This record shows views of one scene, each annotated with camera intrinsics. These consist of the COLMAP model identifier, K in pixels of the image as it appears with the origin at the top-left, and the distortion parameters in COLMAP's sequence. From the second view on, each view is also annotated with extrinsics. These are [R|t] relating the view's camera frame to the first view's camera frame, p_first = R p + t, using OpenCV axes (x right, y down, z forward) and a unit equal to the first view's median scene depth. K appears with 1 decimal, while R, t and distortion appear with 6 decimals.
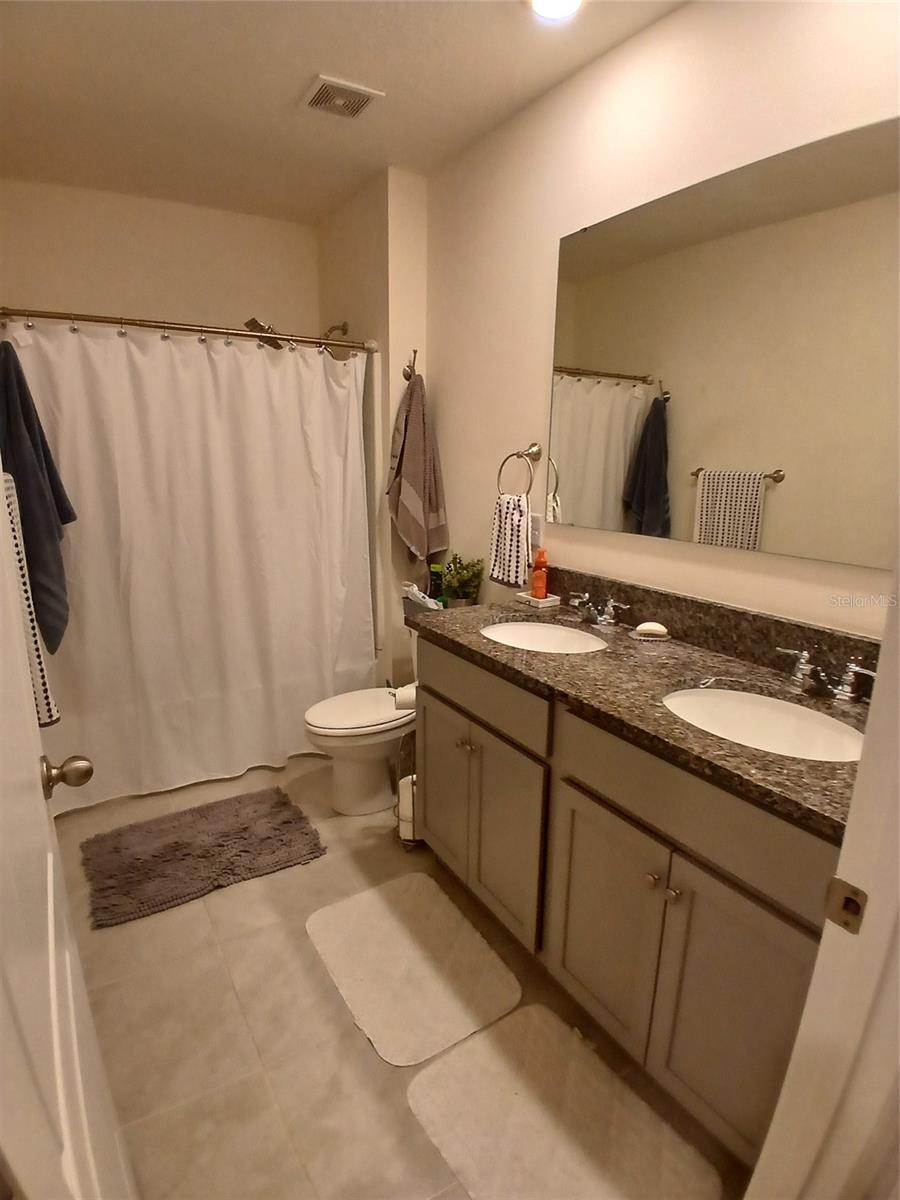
lens RADIAL K [[597.7, 0, 469.8], [0, 597.7, 594.2], [0, 0, 1]] dist [-0.000078, -0.044584]
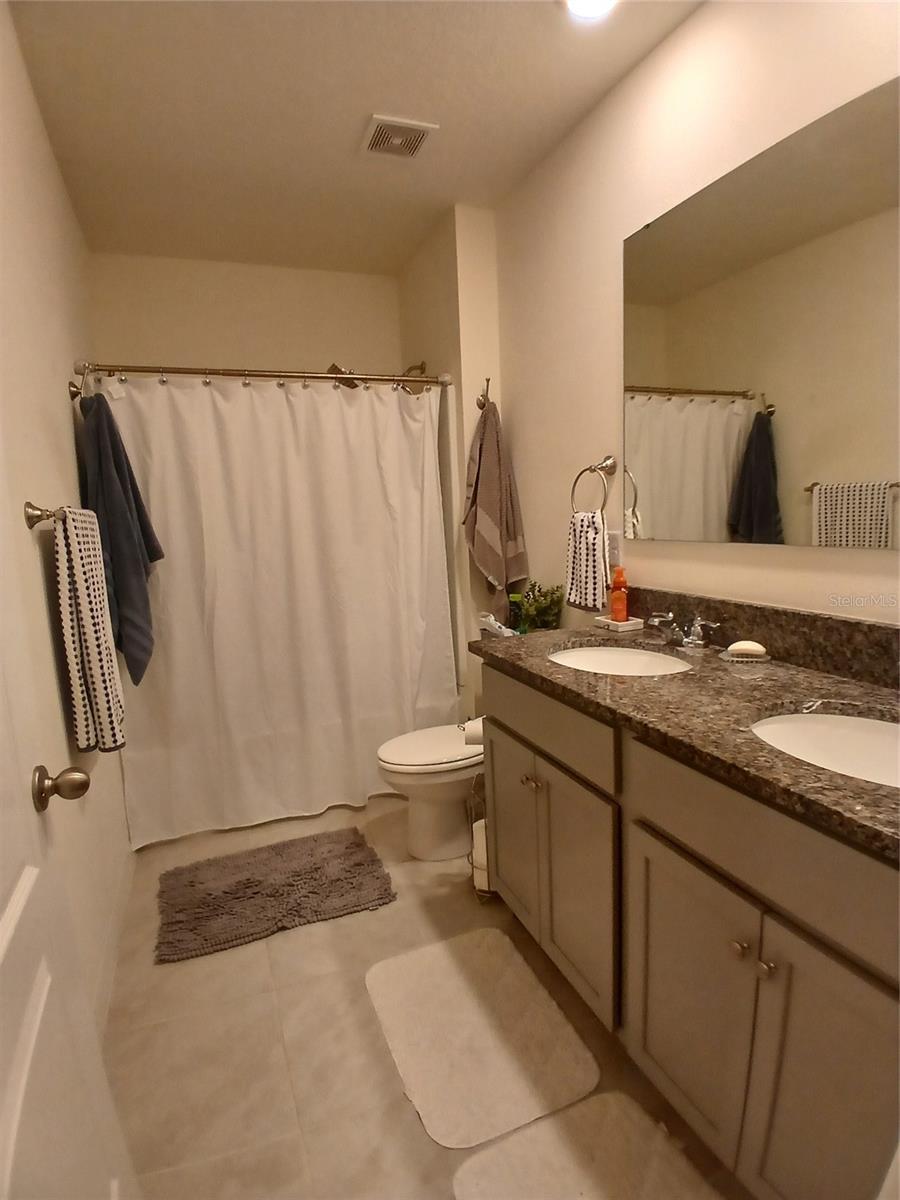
lens RADIAL K [[597.7, 0, 469.8], [0, 597.7, 594.2], [0, 0, 1]] dist [-0.000078, -0.044584]
pose [[0.981908, -0.034028, -0.186274, 0.065044], [0.018623, 0.996306, -0.083835, 0.037585], [0.188439, 0.078850, 0.978915, 0.068941]]
